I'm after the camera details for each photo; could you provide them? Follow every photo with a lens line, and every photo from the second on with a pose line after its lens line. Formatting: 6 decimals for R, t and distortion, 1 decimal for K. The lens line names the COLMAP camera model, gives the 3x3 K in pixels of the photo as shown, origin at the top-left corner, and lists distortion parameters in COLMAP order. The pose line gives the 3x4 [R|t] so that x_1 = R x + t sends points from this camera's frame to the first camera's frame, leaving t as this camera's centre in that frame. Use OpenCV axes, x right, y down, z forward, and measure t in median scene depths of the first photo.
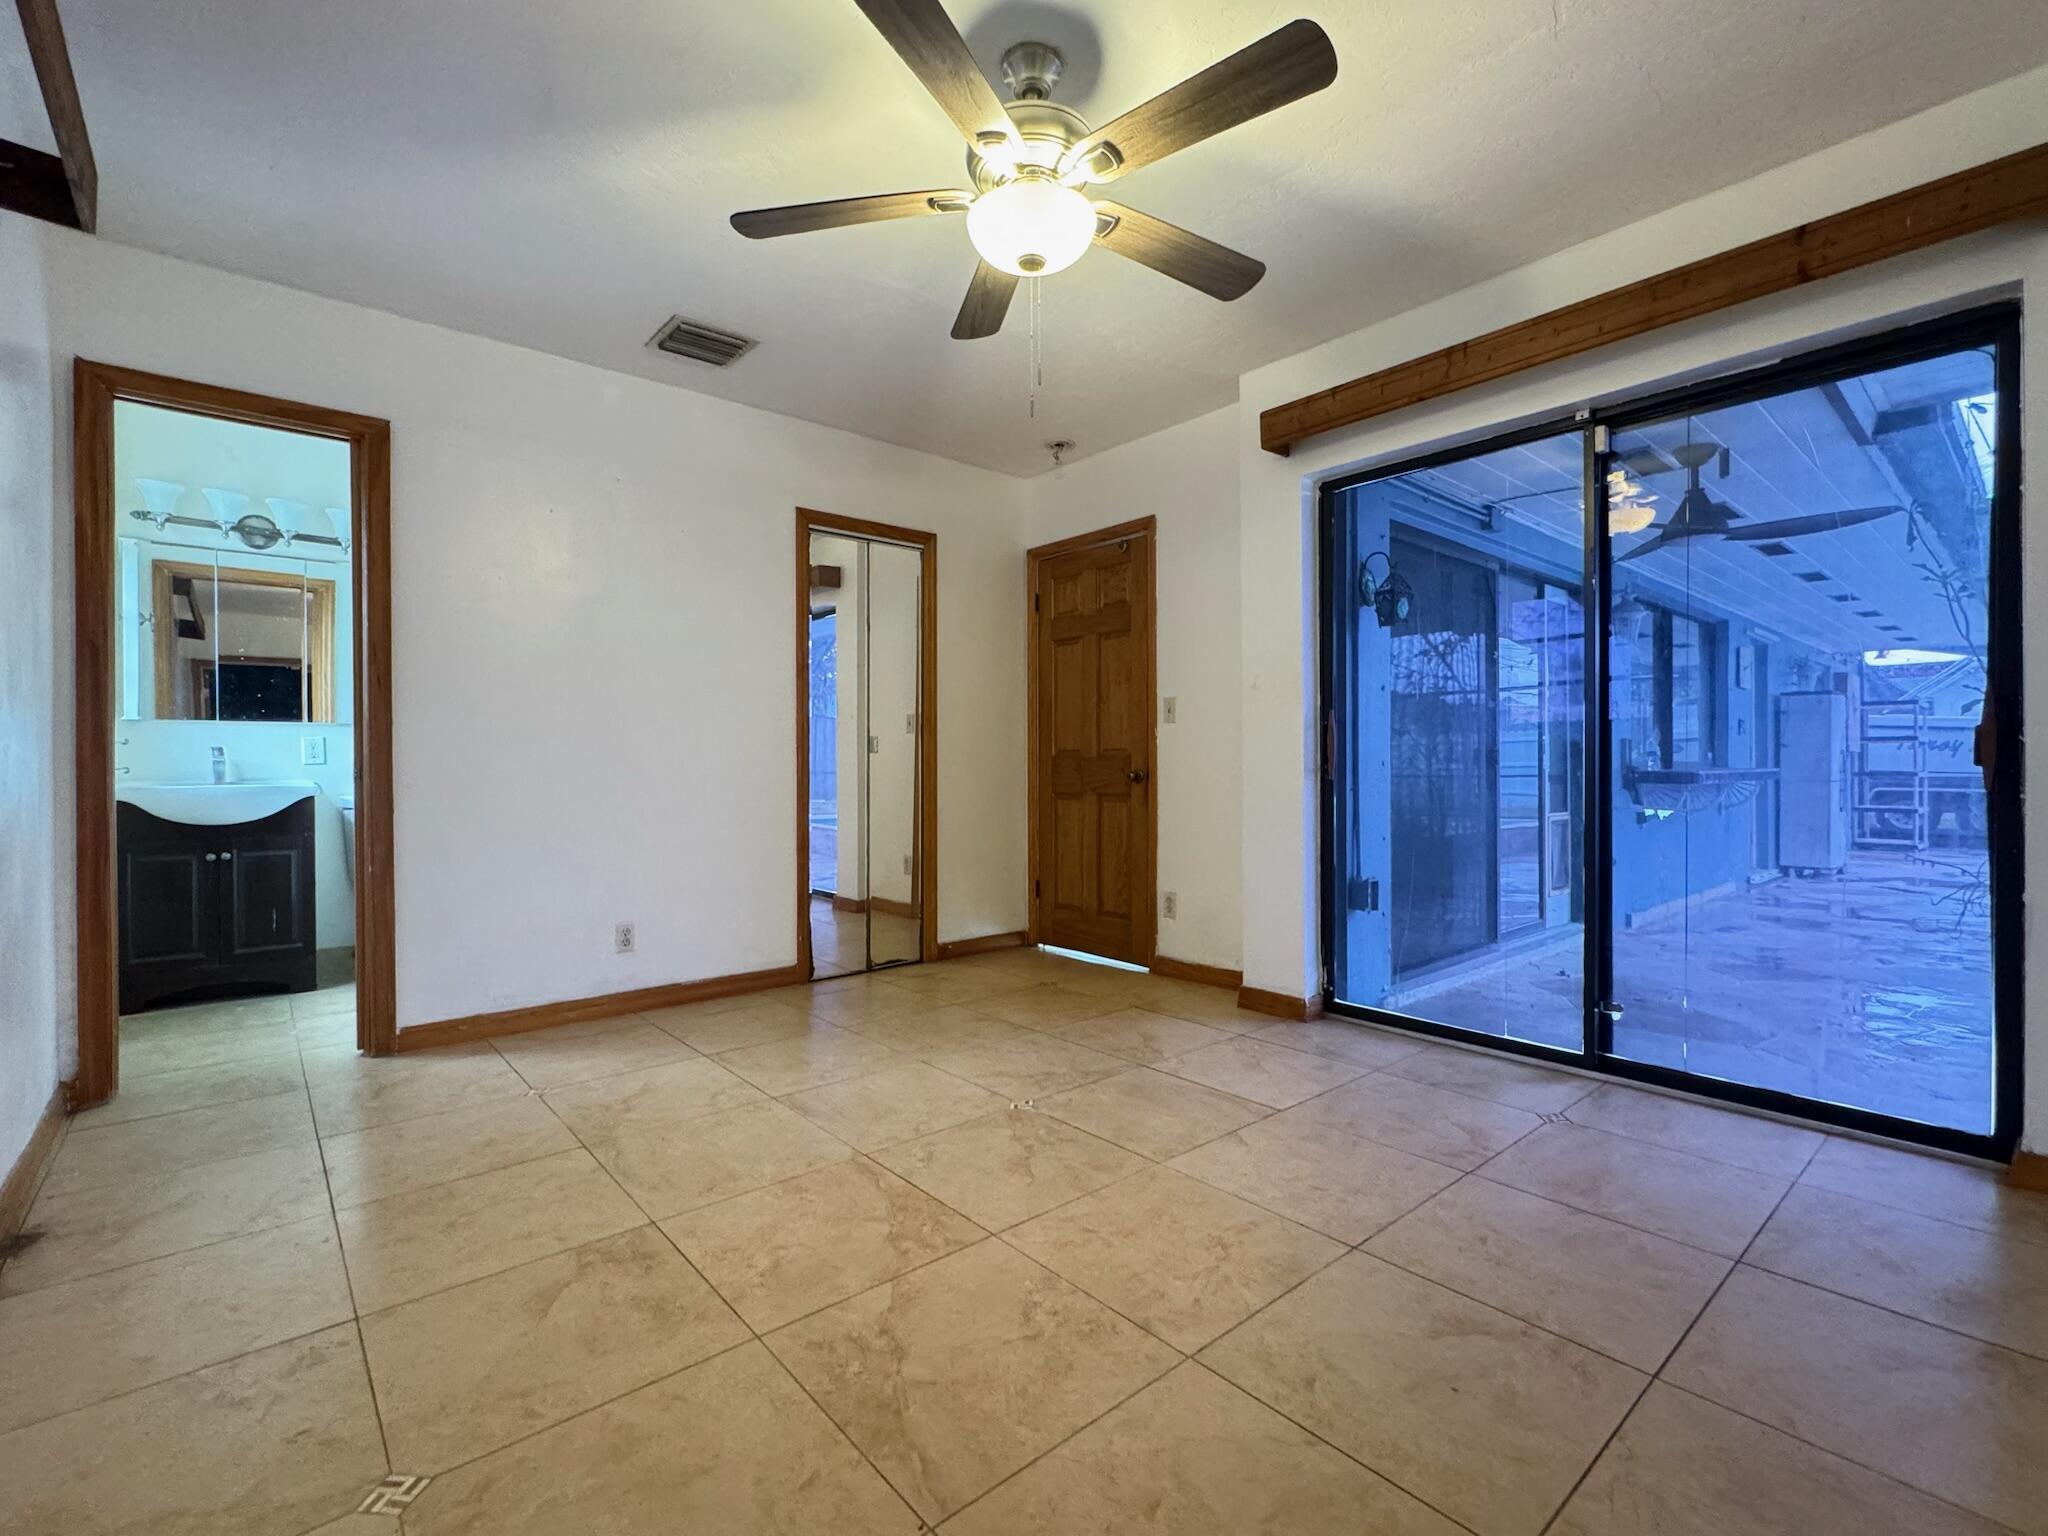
lens RADIAL K [[899.9, 0, 1022.9], [0, 899.9, 767.6], [0, 0, 1]] dist [0.000534, -0.000184]
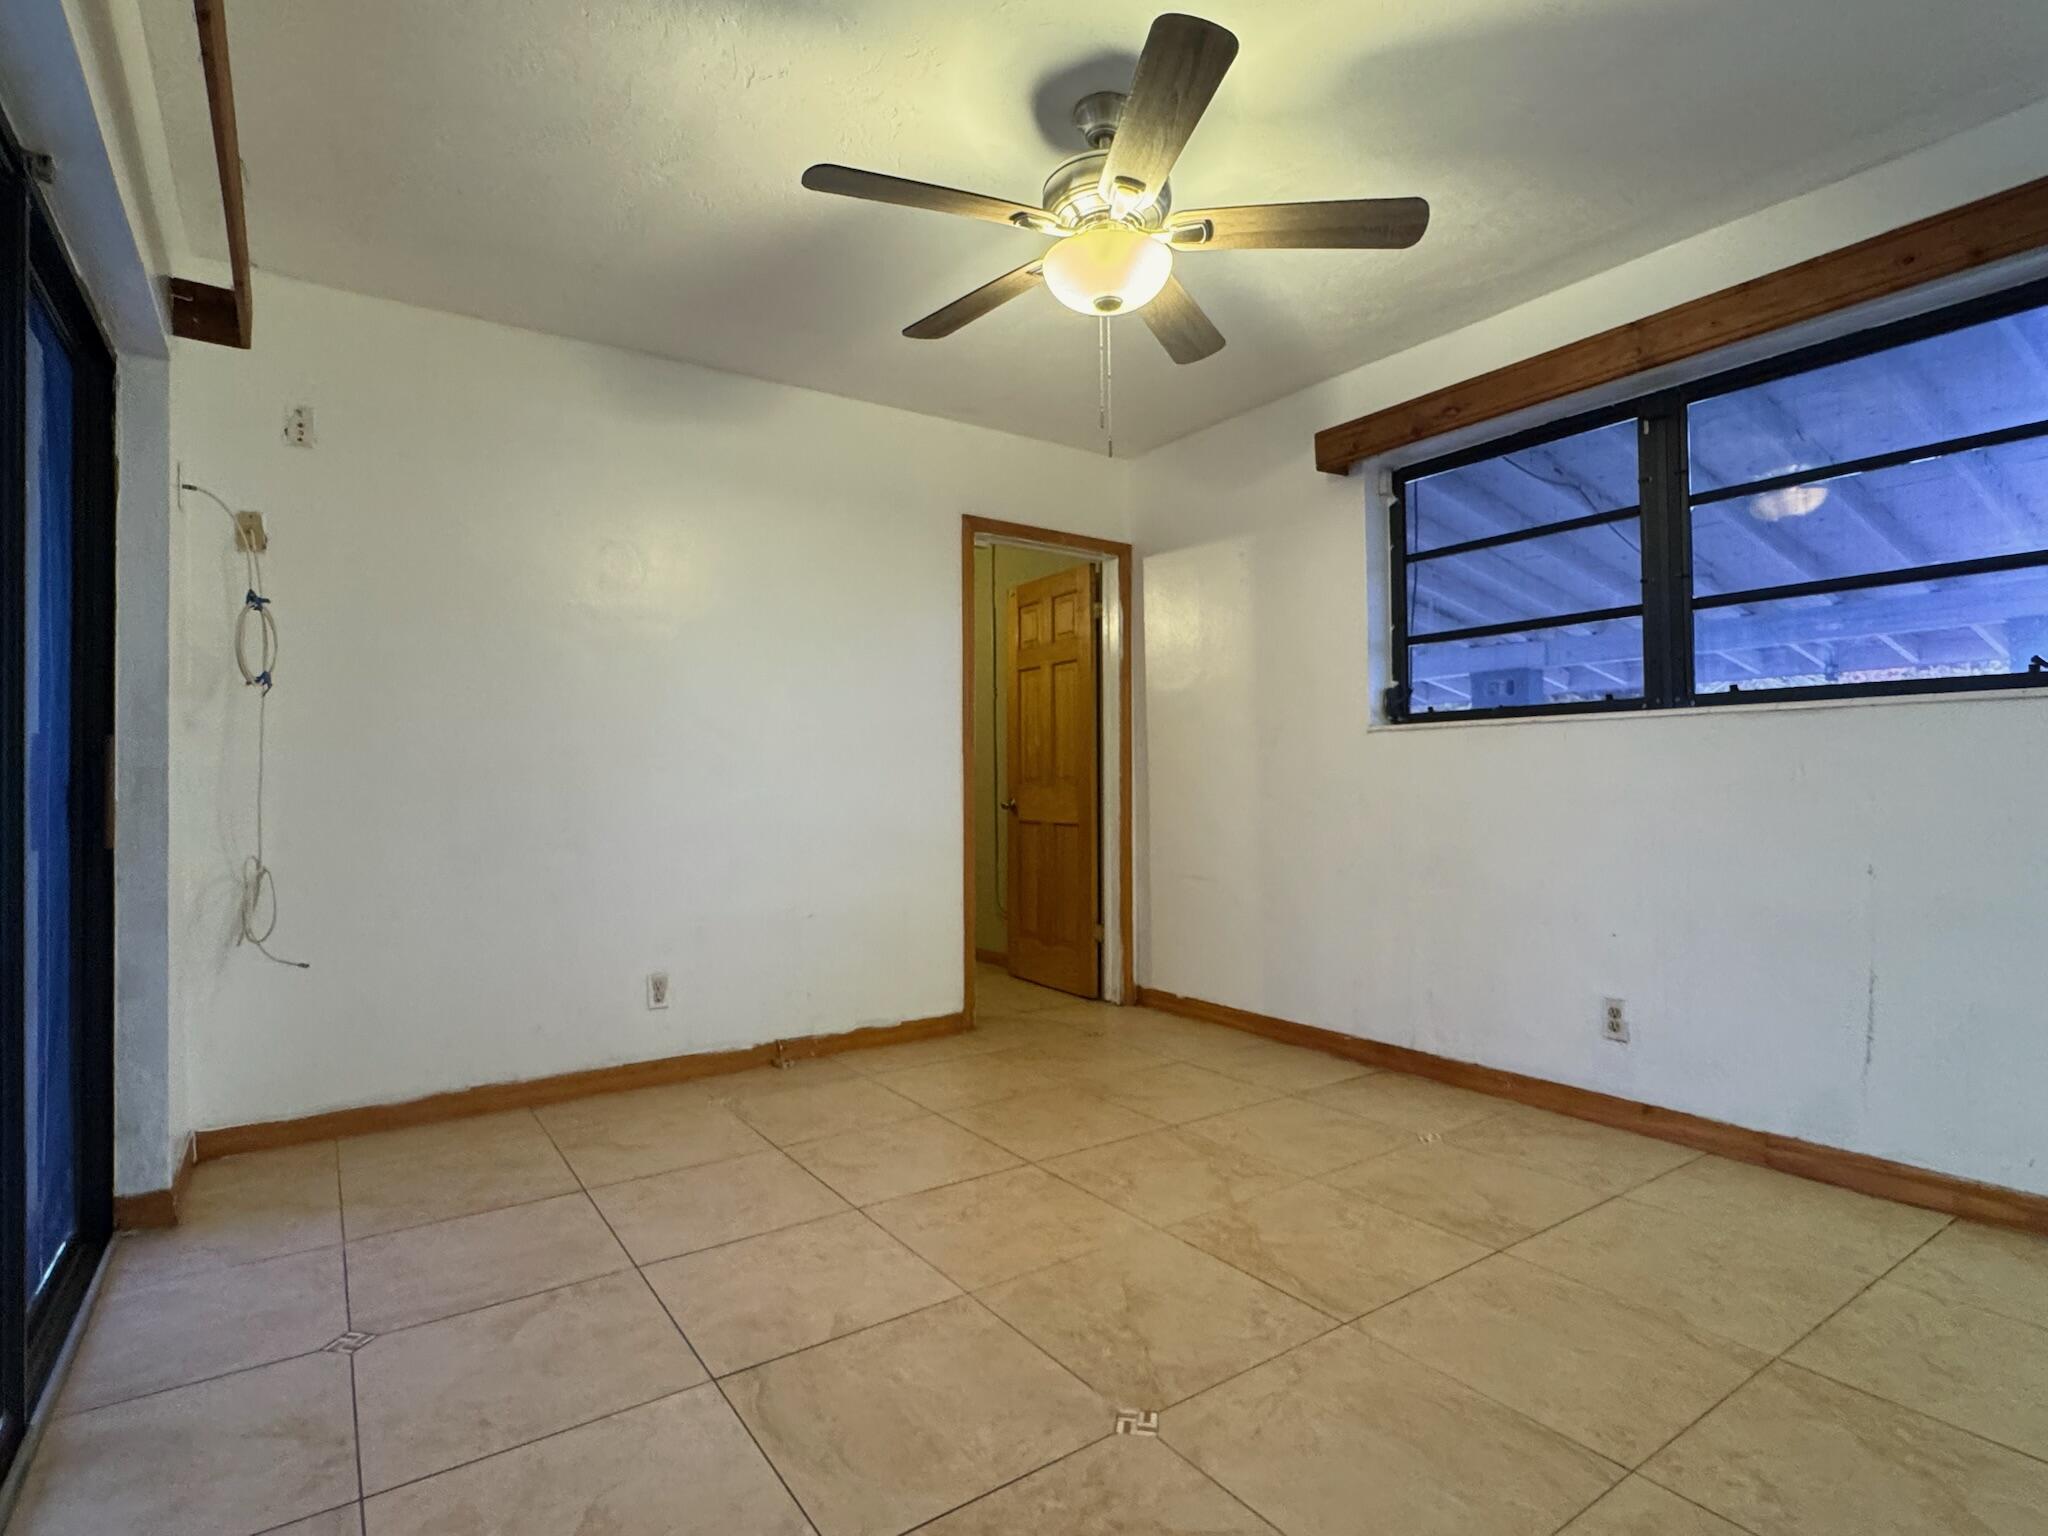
lens RADIAL K [[1024.6, 0, 1023.1], [0, 1024.6, 771.5], [0, 0, 1]] dist [0.001275, 0.000261]
pose [[-0.994343, 0.016978, 0.104853, -0.005098], [0.016462, 0.999848, -0.005785, -0.033653], [-0.104935, -0.004026, -0.994471, 1.934725]]
